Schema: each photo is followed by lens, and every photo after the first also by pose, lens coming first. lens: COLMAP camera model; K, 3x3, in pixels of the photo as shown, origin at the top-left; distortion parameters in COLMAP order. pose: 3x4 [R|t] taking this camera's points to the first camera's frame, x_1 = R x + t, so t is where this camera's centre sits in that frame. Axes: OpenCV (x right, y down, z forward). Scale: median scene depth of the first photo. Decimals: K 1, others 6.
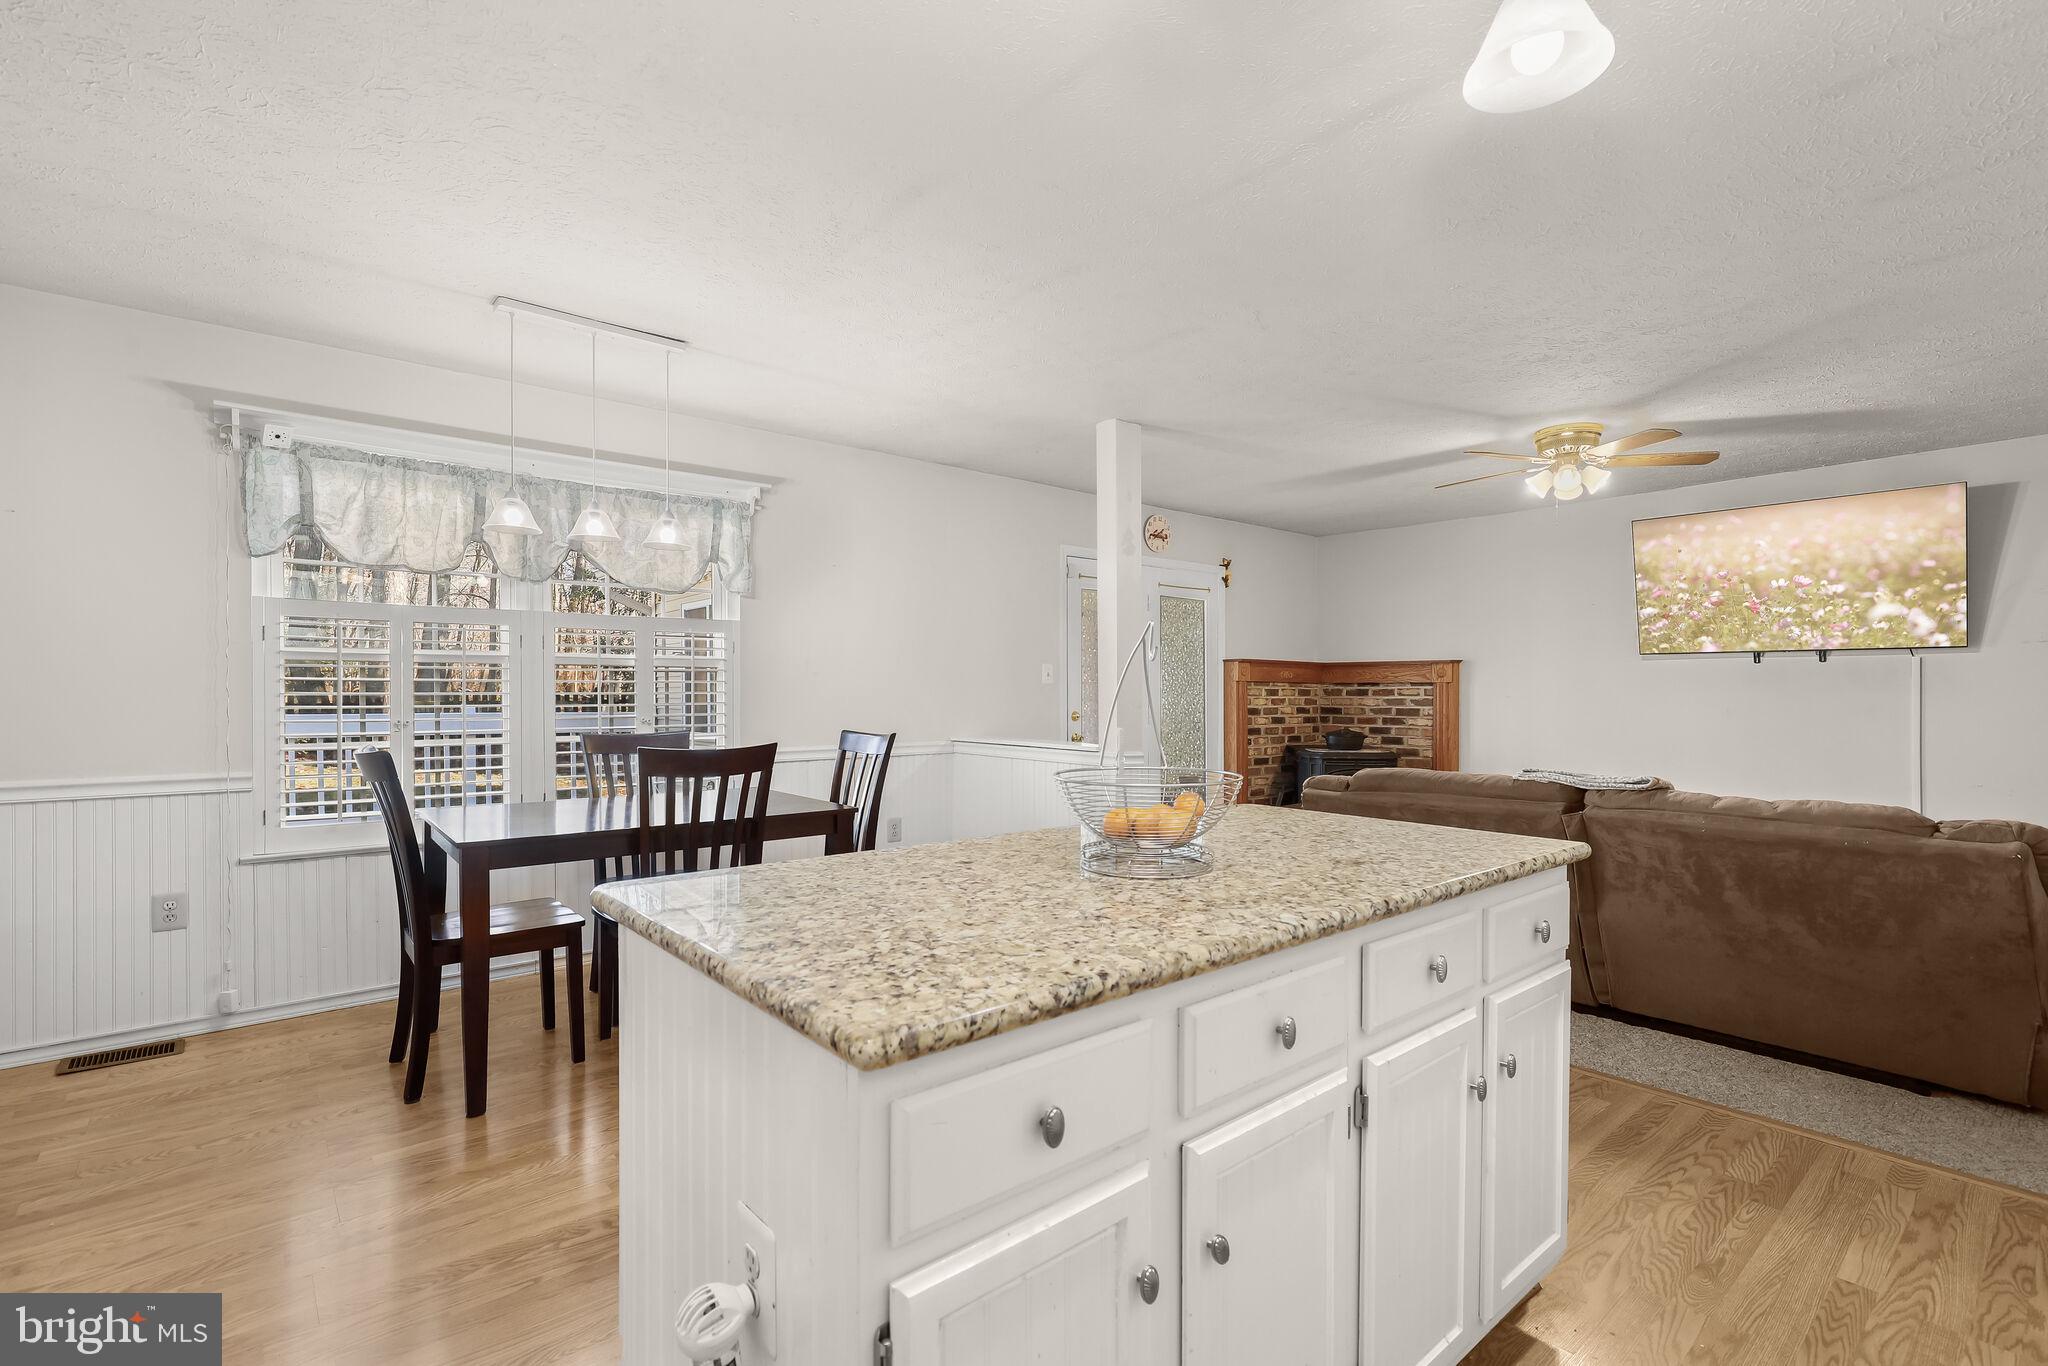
lens RADIAL K [[966.2, 0, 1032.4], [0, 966.2, 677.3], [0, 0, 1]] dist [0.000221, 0.000779]
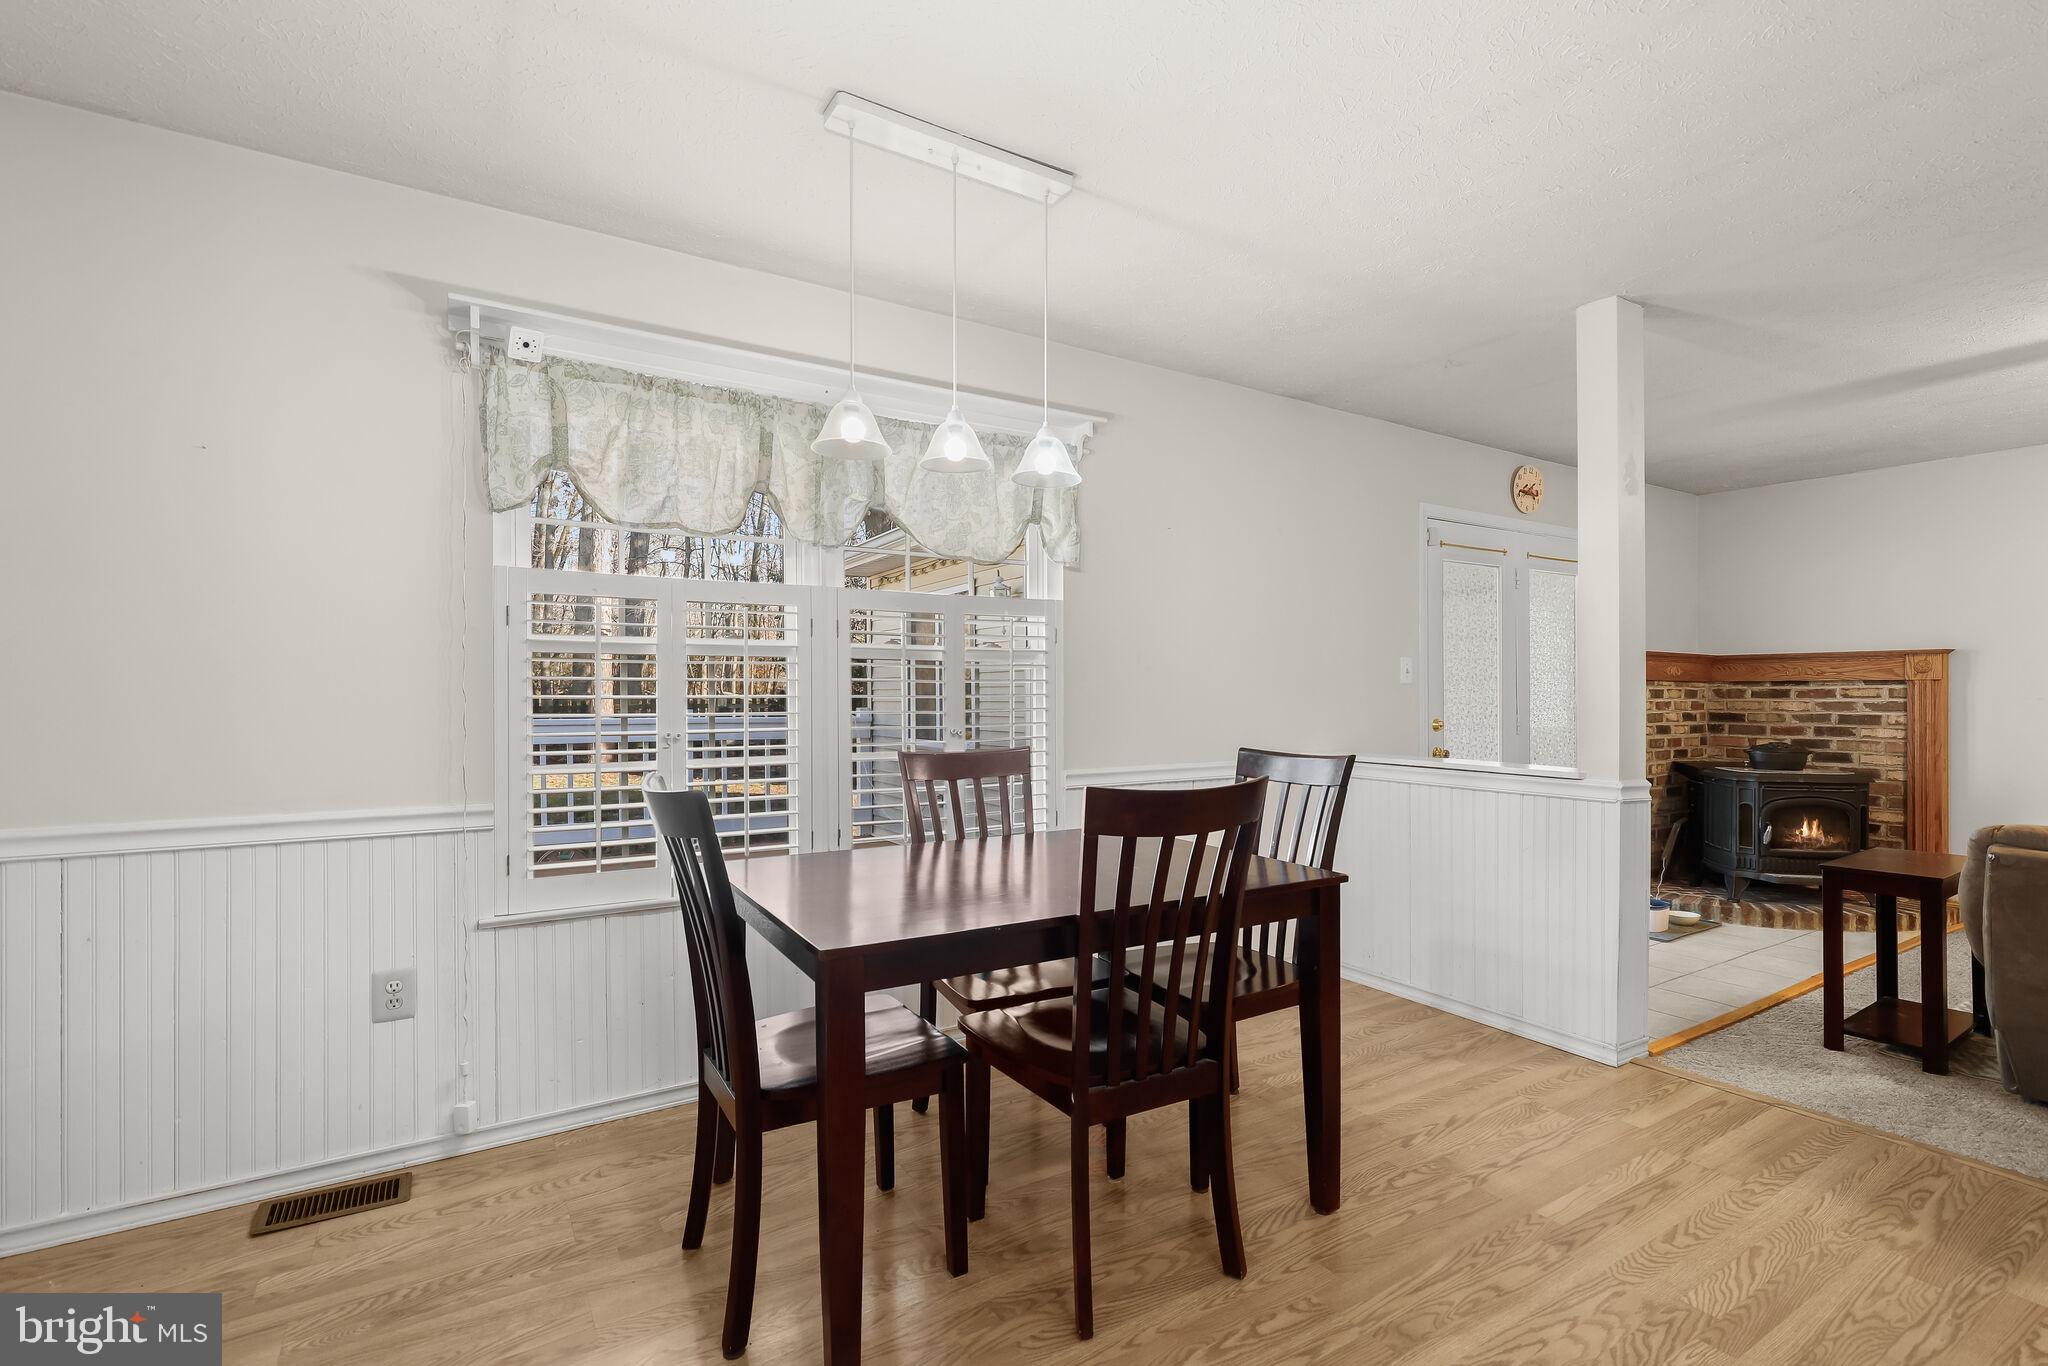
lens RADIAL K [[969.0, 0, 1026.7], [0, 969.0, 671.1], [0, 0, 1]] dist [0.003459, -0.001156]
pose [[0.987619, -0.008315, -0.156649, -0.190357], [0.006405, 0.999899, -0.012691, 0.005820], [0.156739, 0.011530, 0.987573, 0.218778]]
